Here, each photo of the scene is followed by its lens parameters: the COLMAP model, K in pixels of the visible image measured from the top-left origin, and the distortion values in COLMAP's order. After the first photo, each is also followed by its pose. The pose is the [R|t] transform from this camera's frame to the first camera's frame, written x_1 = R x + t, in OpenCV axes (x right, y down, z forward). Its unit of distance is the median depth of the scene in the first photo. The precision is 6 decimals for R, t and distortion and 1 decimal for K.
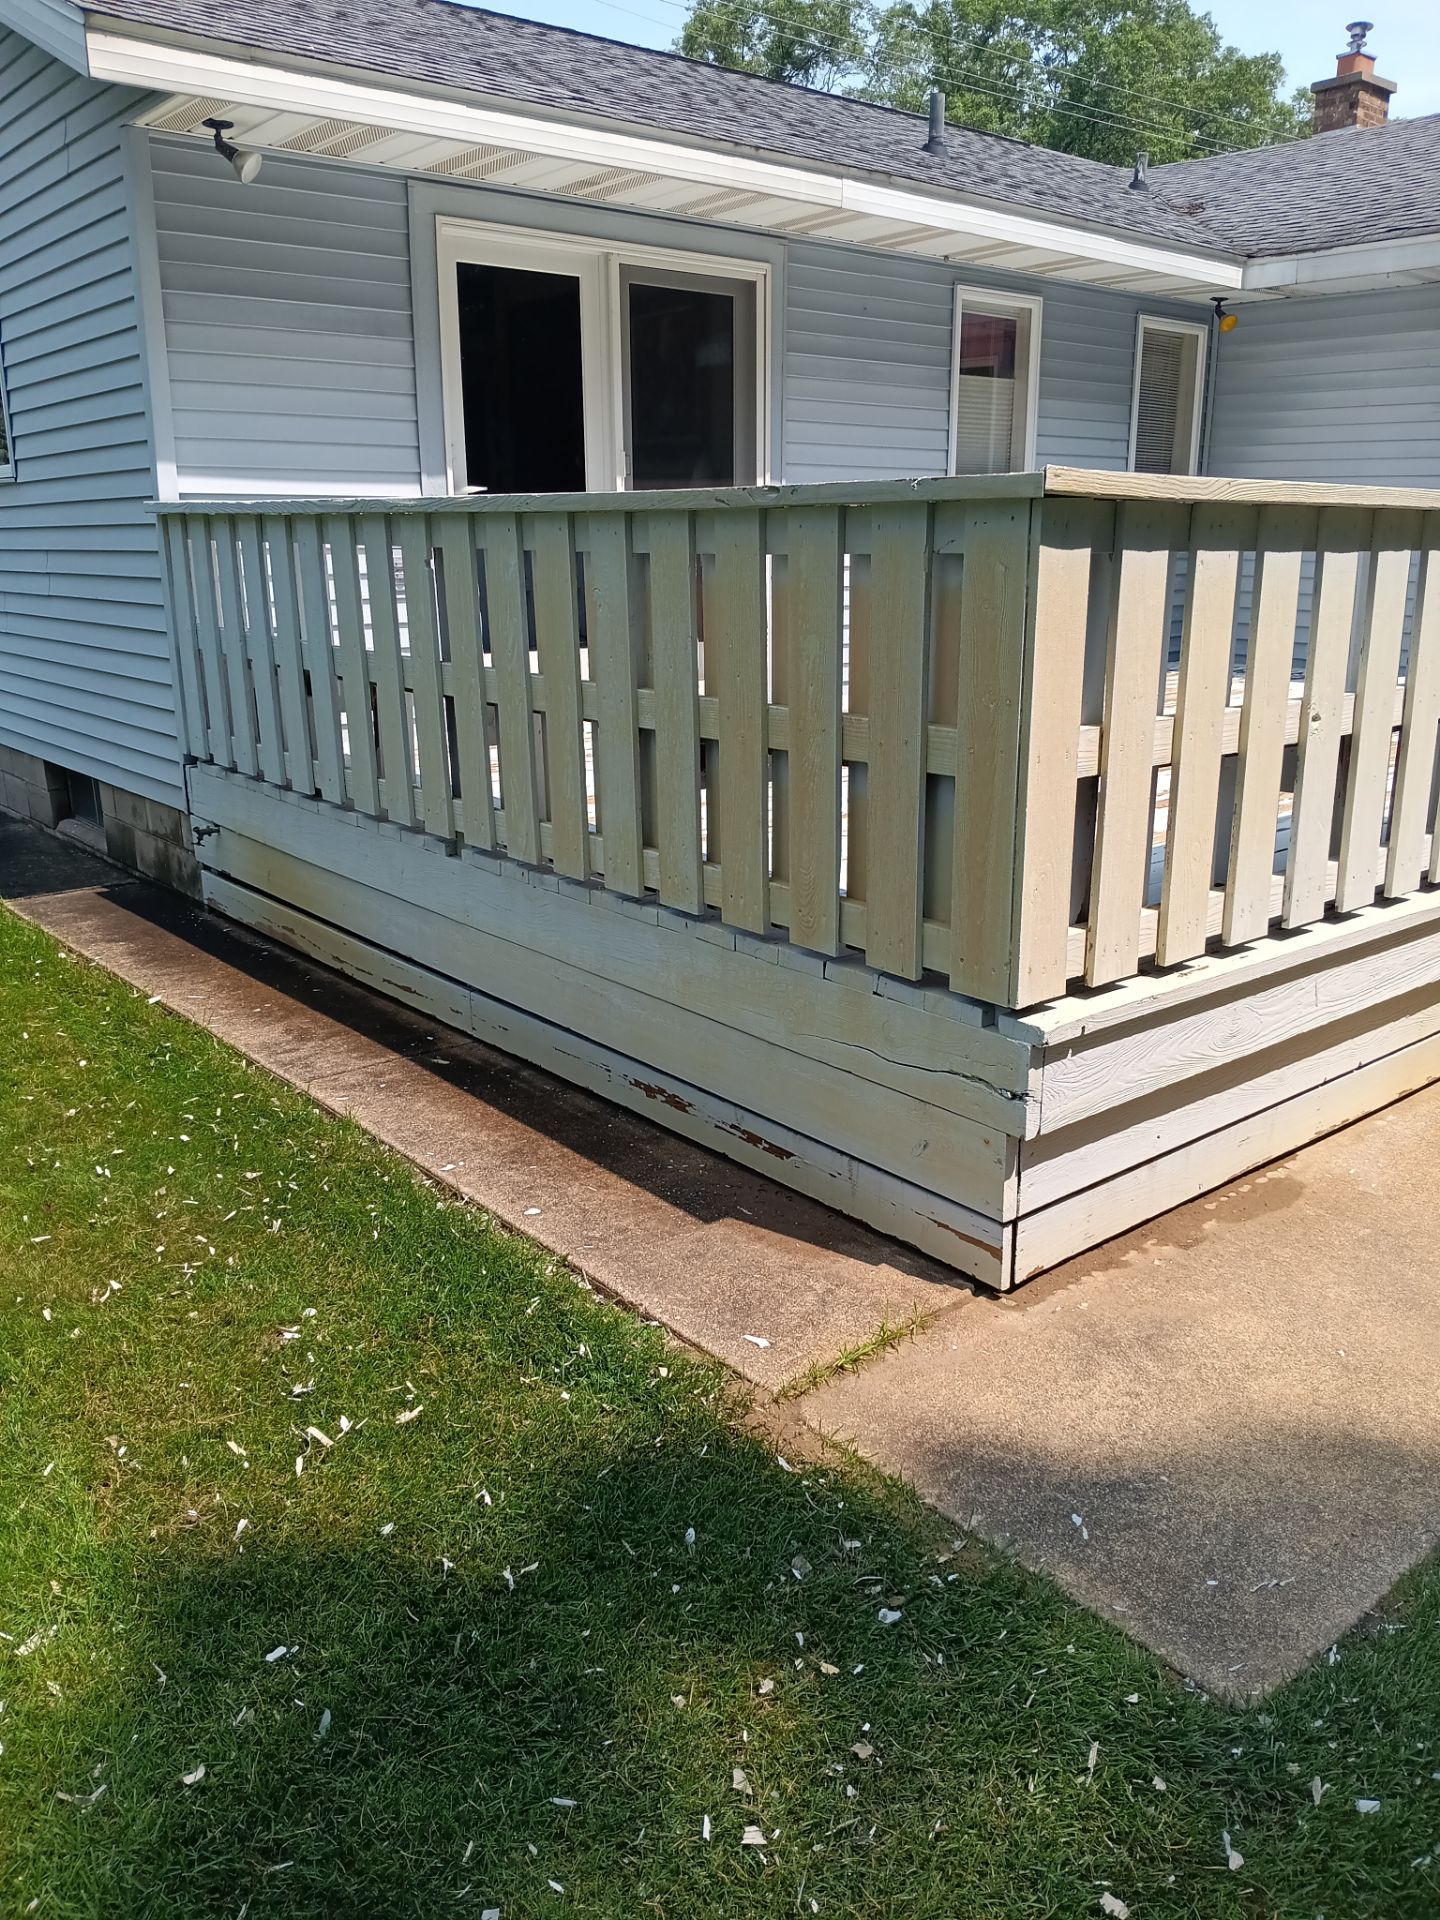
lens RADIAL K [[1495.9, 0, 744.2], [0, 1495.9, 965.7], [0, 0, 1]] dist [0.005503, -0.062671]
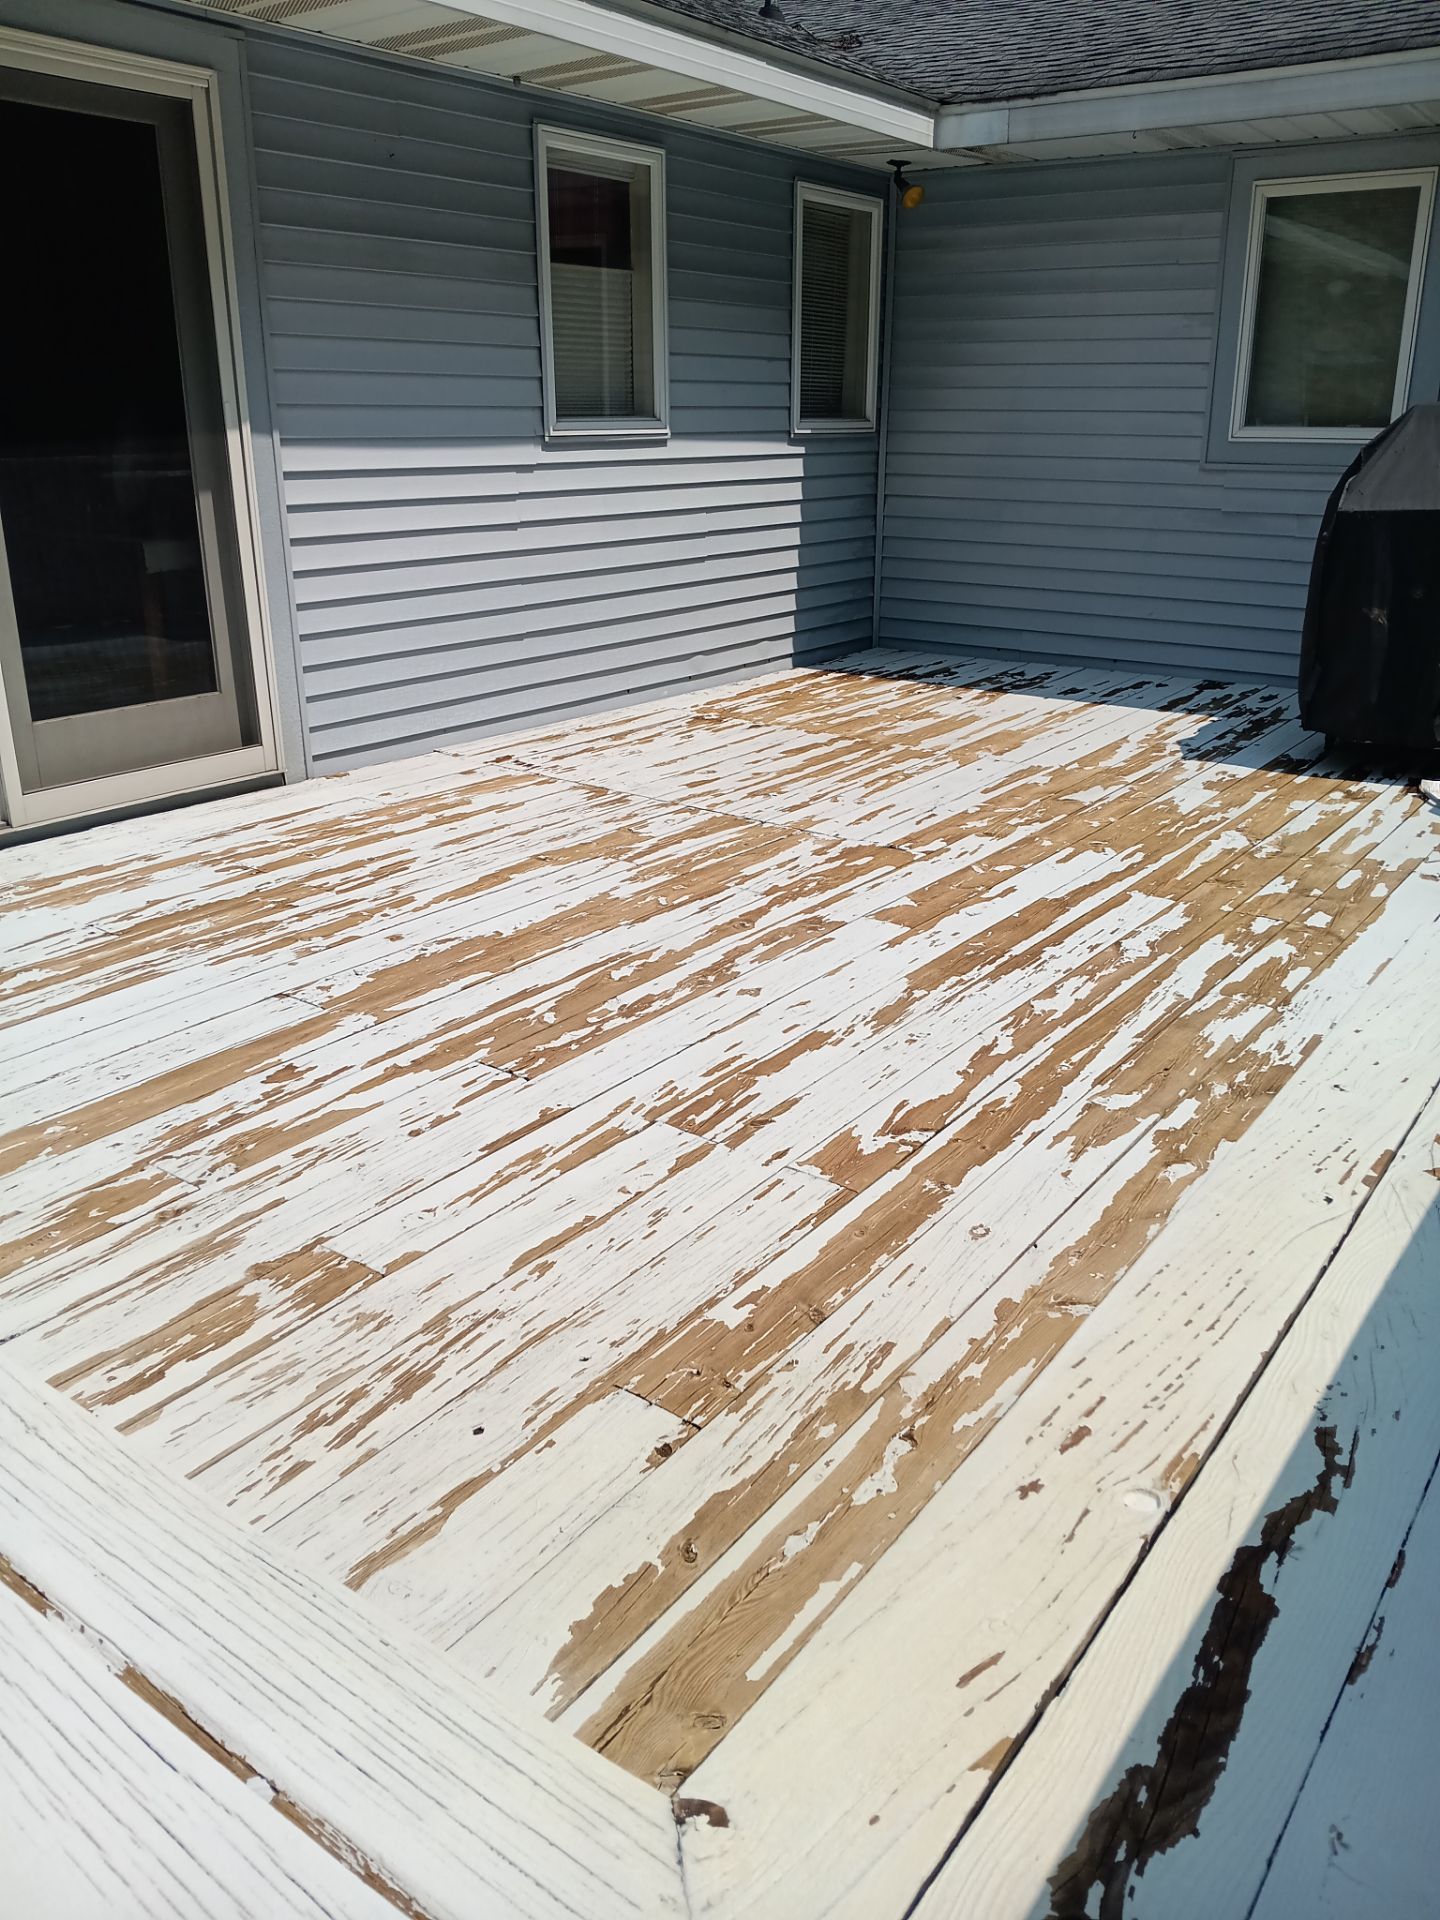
lens RADIAL K [[1495.9, 0, 744.2], [0, 1495.9, 965.7], [0, 0, 1]] dist [0.005503, -0.062671]
pose [[0.971014, -0.079820, 0.225299, 0.050910], [0.063576, 0.994887, 0.078467, -0.125204], [-0.230411, -0.061869, 0.971125, 0.301861]]
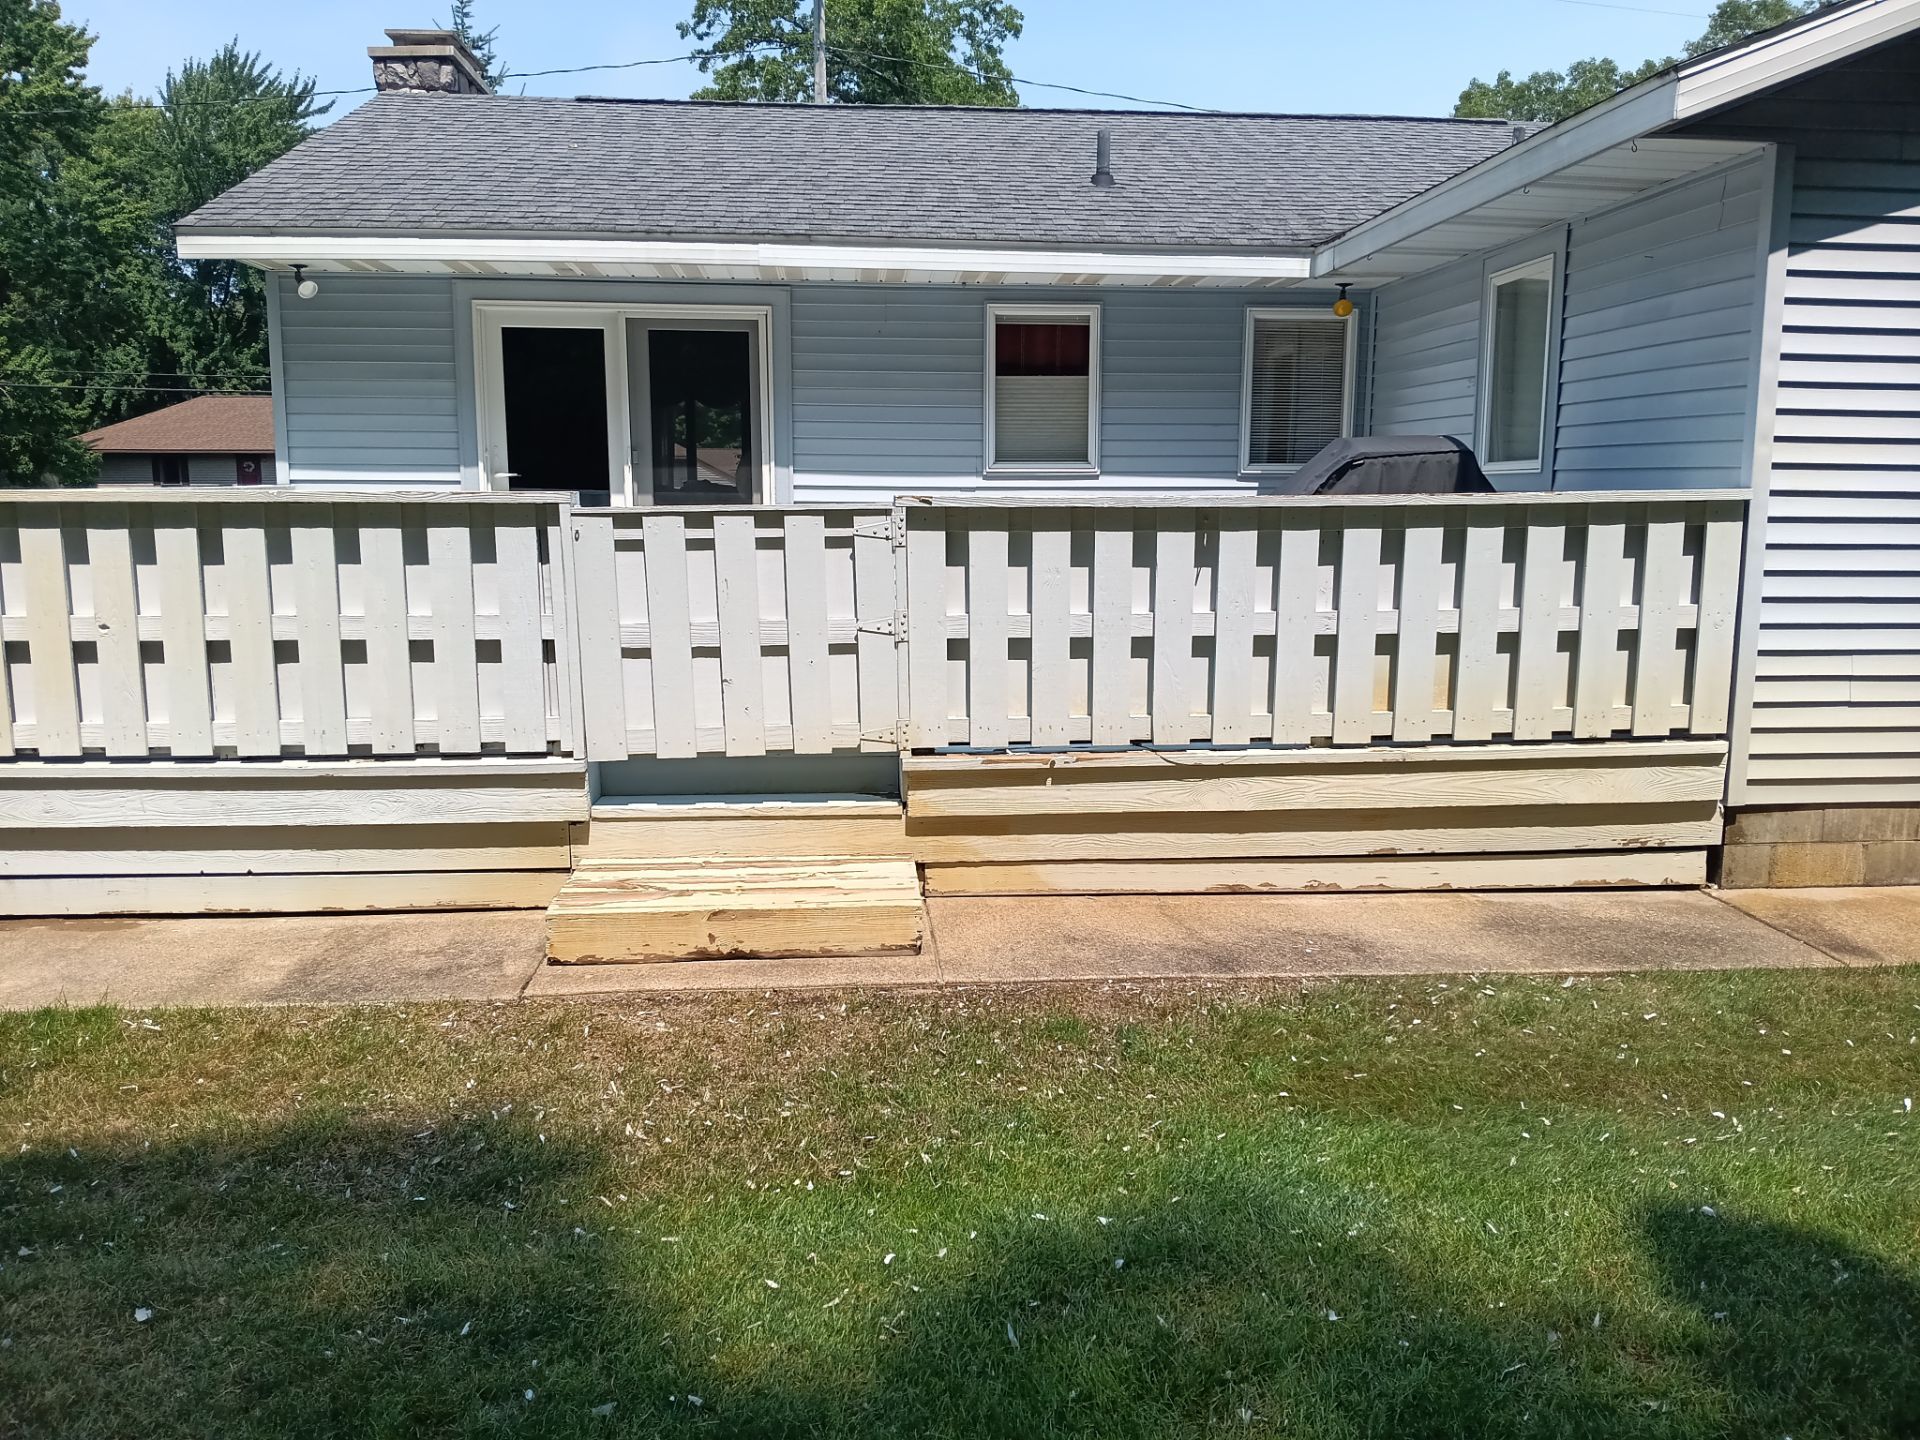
lens RADIAL K [[1478.7, 0, 960.0], [0, 1478.7, 720.0], [0, 0, 1]] dist [0.027447, -0.005106]
pose [[0.808767, 0.094460, -0.580494, 0.791274], [-0.169359, 0.982615, -0.076064, -0.036876], [0.563217, 0.159830, 0.810704, 0.085064]]
